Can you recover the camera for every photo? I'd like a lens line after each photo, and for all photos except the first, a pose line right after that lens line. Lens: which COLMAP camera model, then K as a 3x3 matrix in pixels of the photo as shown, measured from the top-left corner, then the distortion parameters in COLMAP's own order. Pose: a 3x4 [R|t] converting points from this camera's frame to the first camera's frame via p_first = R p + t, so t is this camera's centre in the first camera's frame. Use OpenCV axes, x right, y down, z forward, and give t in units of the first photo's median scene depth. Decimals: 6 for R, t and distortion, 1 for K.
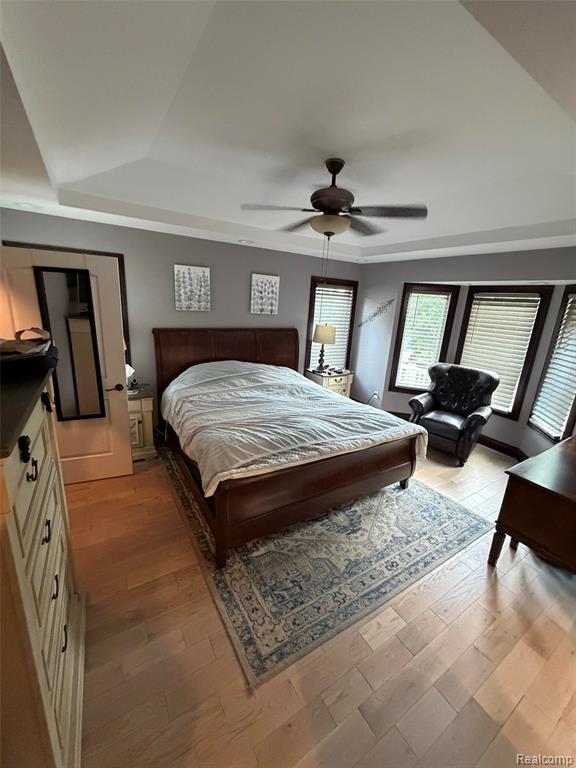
lens RADIAL K [[305.8, 0, 288.0], [0, 305.8, 384.0], [0, 0, 1]] dist [0.000146, 0.000112]
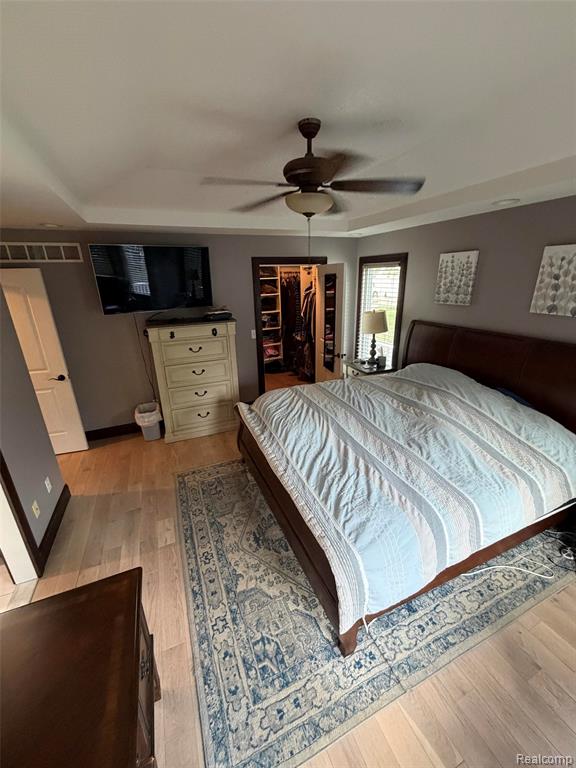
lens RADIAL K [[305.8, 0, 288.0], [0, 305.8, 384.0], [0, 0, 1]] dist [0.000146, 0.000112]
pose [[-0.155915, 0.277817, -0.947897, 0.692583], [-0.252384, 0.916575, 0.310150, -0.198712], [0.954983, 0.287591, -0.072791, 0.735862]]
